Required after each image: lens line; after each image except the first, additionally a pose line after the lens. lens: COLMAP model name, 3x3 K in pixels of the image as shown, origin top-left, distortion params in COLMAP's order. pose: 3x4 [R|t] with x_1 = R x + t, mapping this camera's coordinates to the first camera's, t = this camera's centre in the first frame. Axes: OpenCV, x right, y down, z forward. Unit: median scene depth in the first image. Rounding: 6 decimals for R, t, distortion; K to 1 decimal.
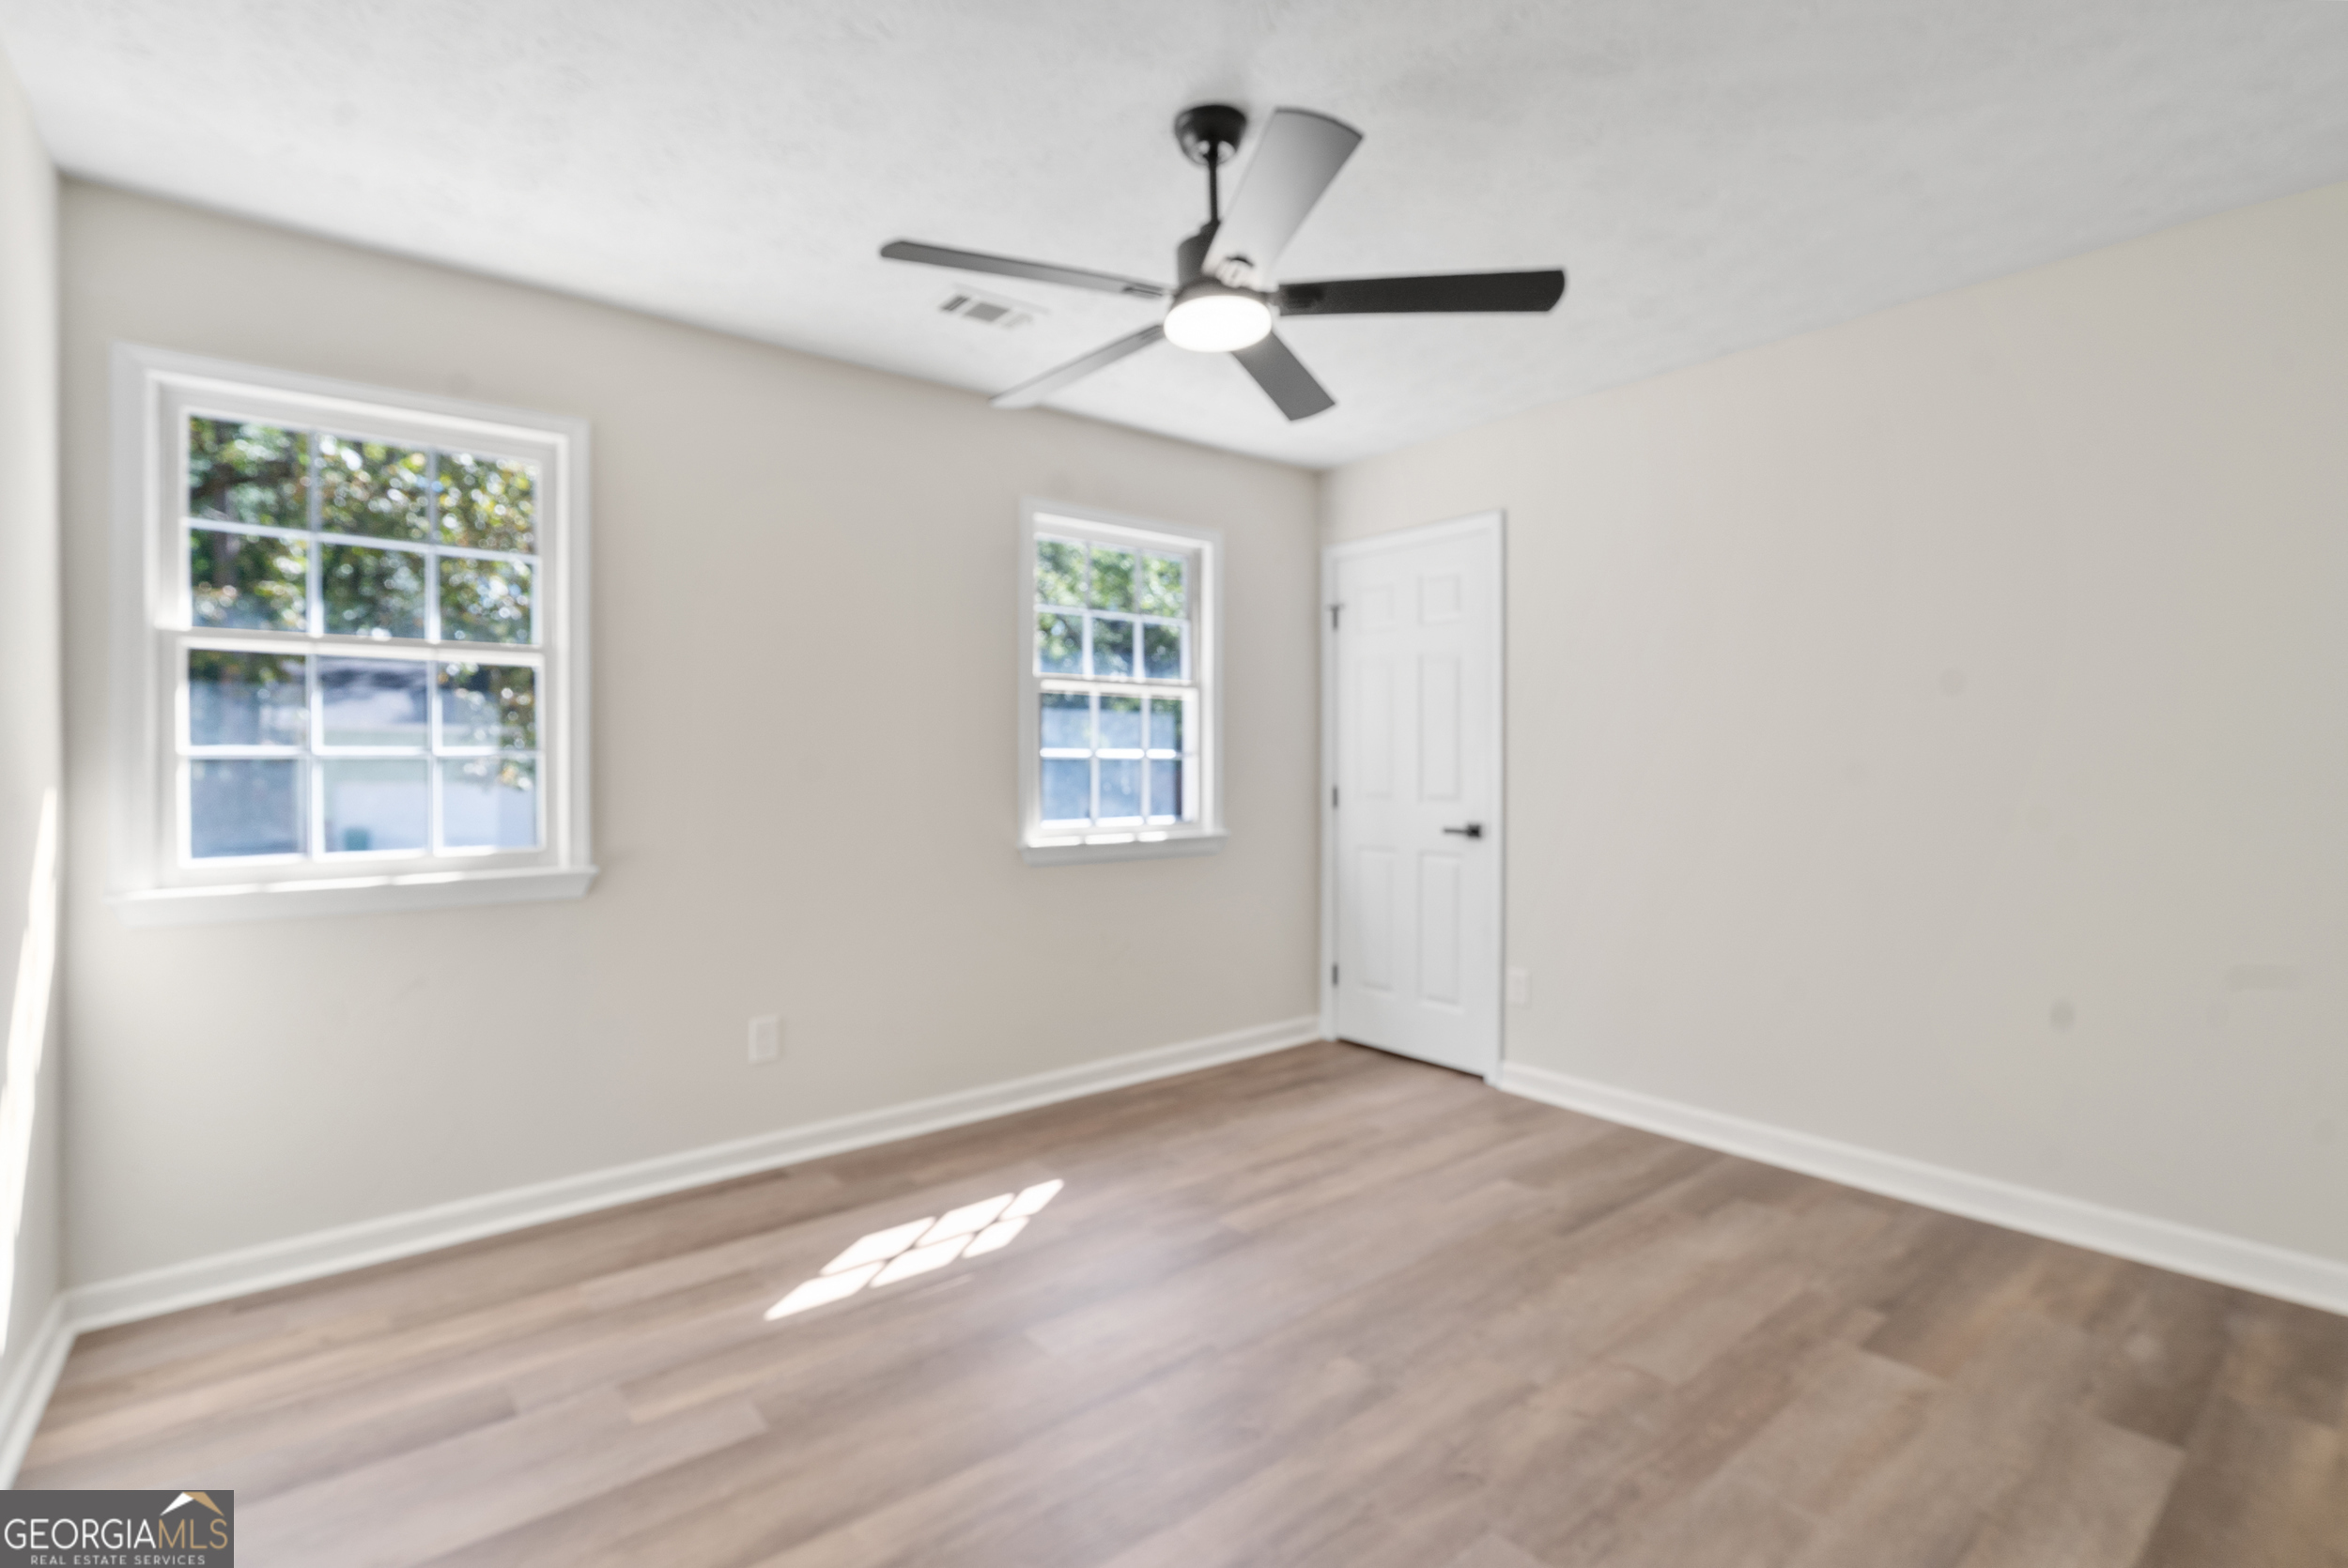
lens RADIAL K [[1063.3, 0, 1171.5], [0, 1063.3, 774.2], [0, 0, 1]] dist [-0.013233, 0.001402]
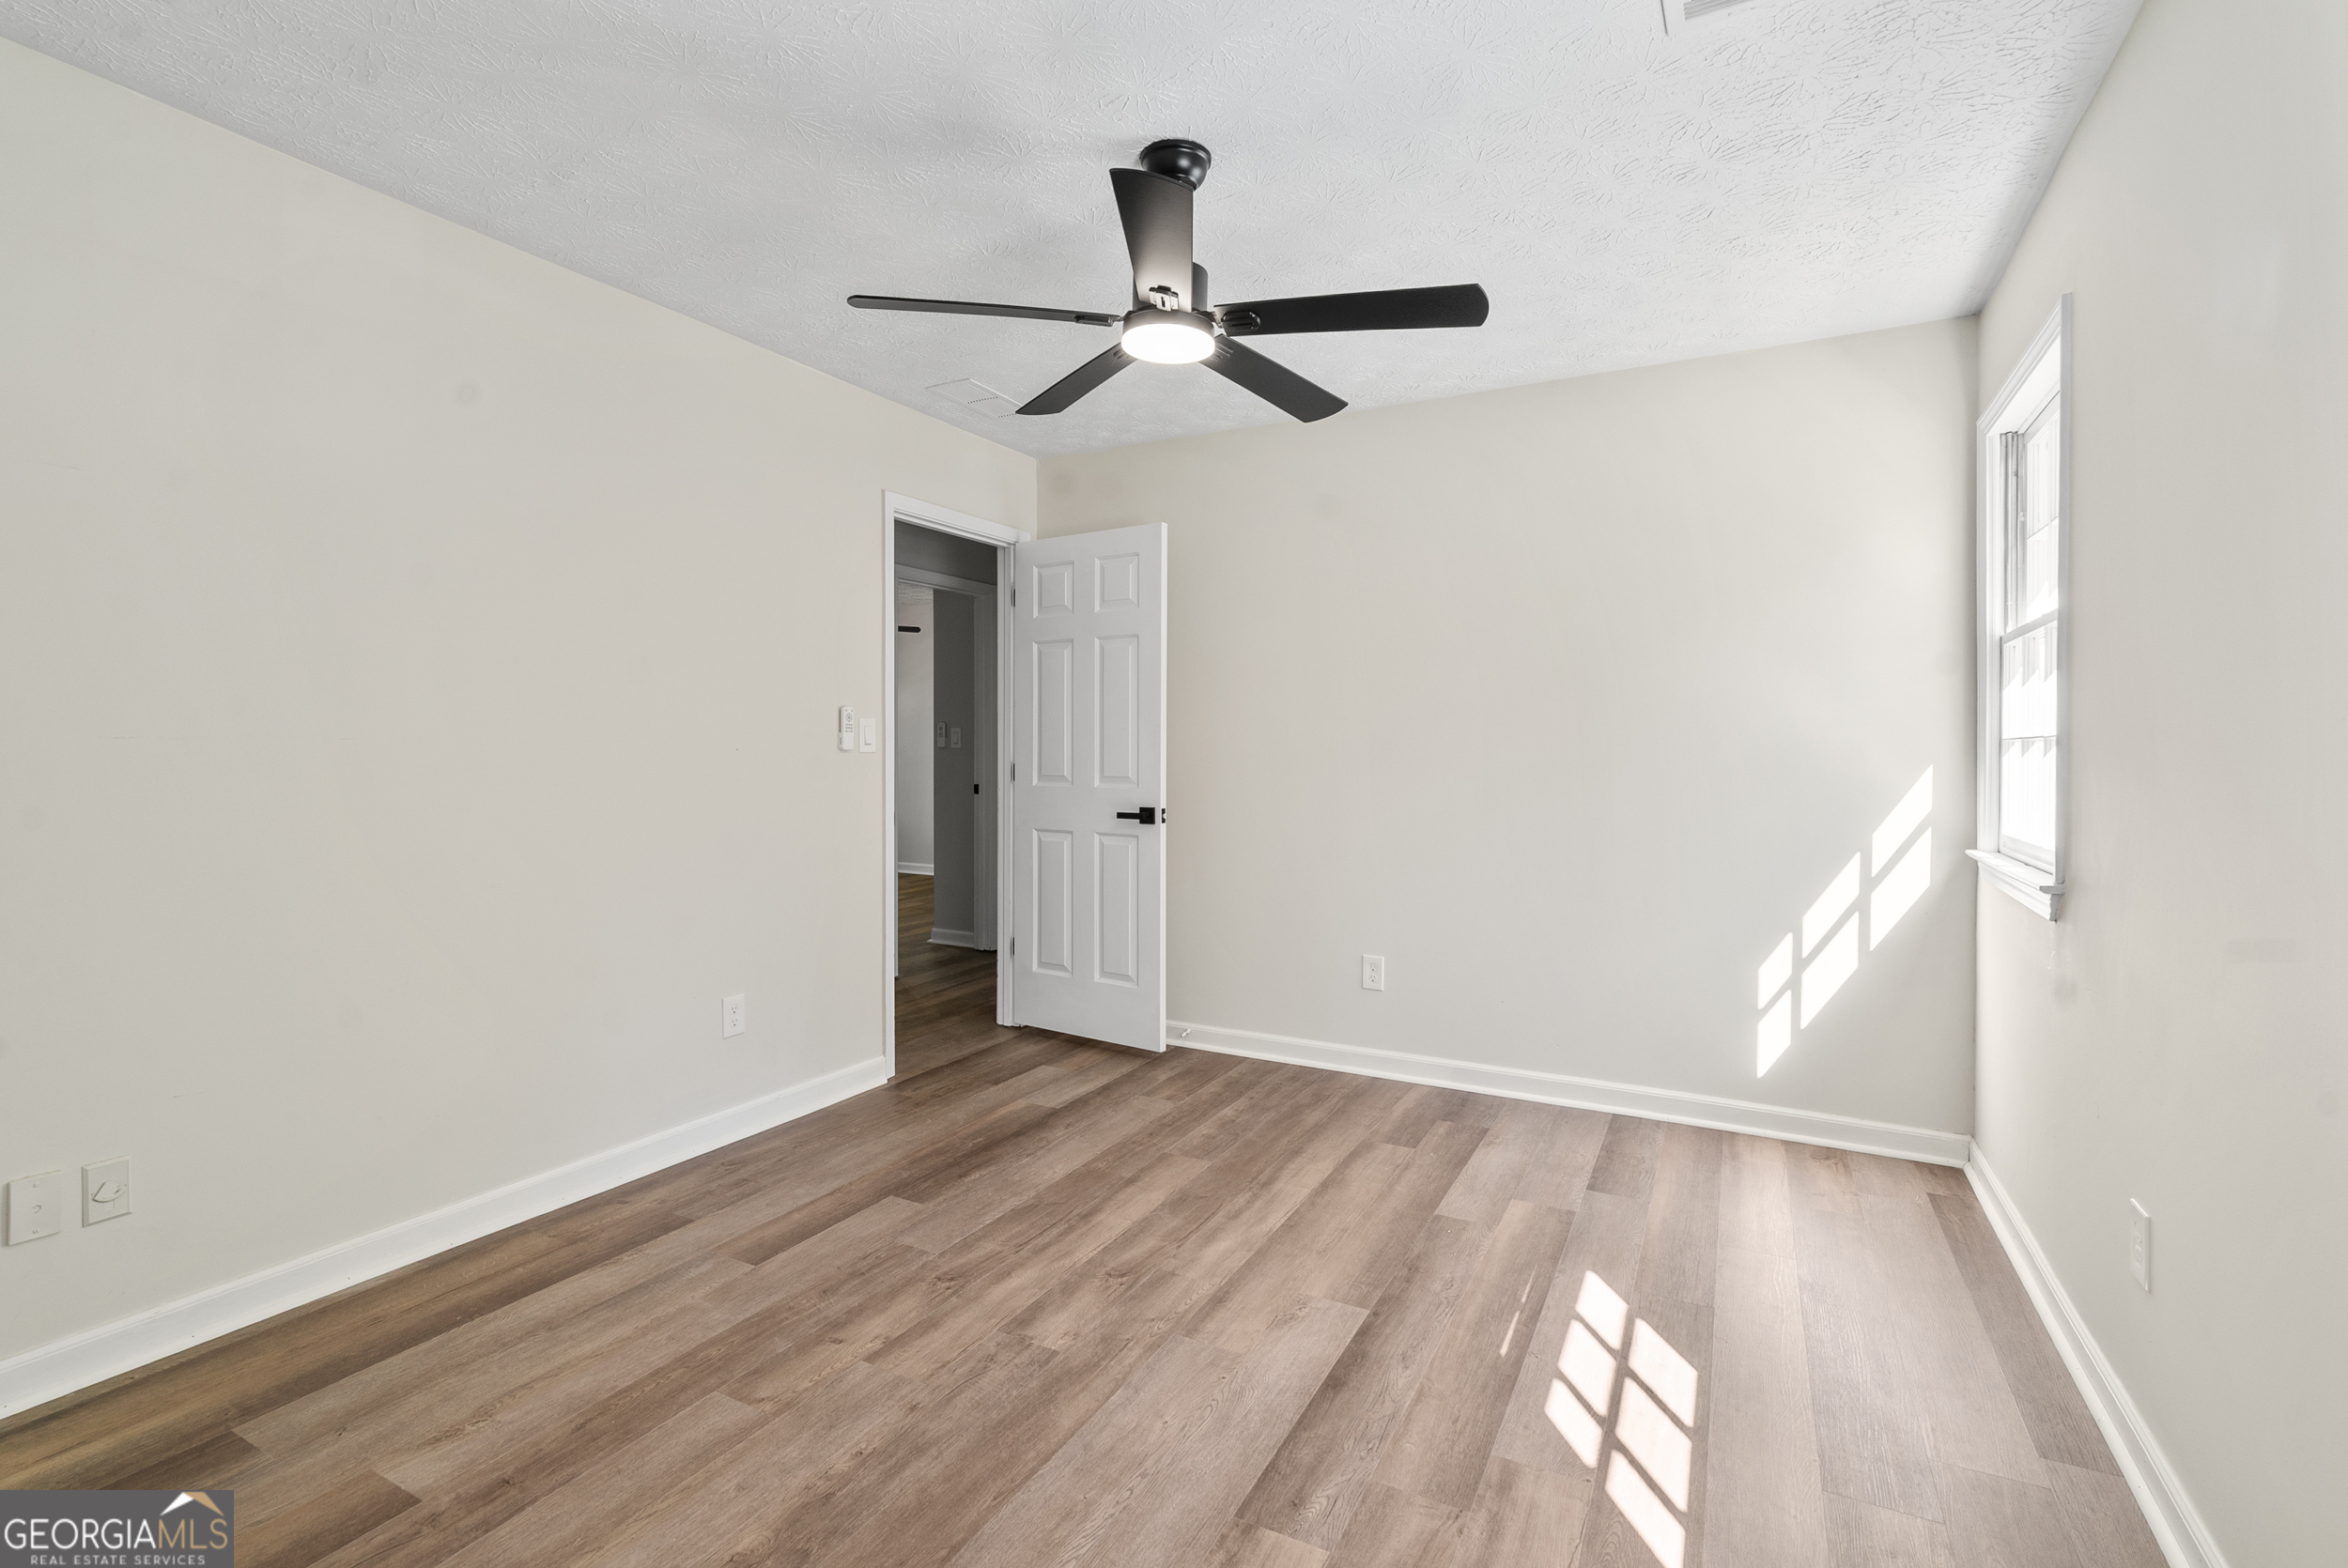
lens RADIAL K [[1063.3, 0, 1174.6], [0, 1063.3, 771.8], [0, 0, 1]] dist [-0.013233, 0.001402]
pose [[-0.923080, 0.007256, -0.384541, 0.472250], [-0.007258, 0.999315, 0.036280, -0.027307], [0.384541, 0.036280, -0.922395, 2.083708]]
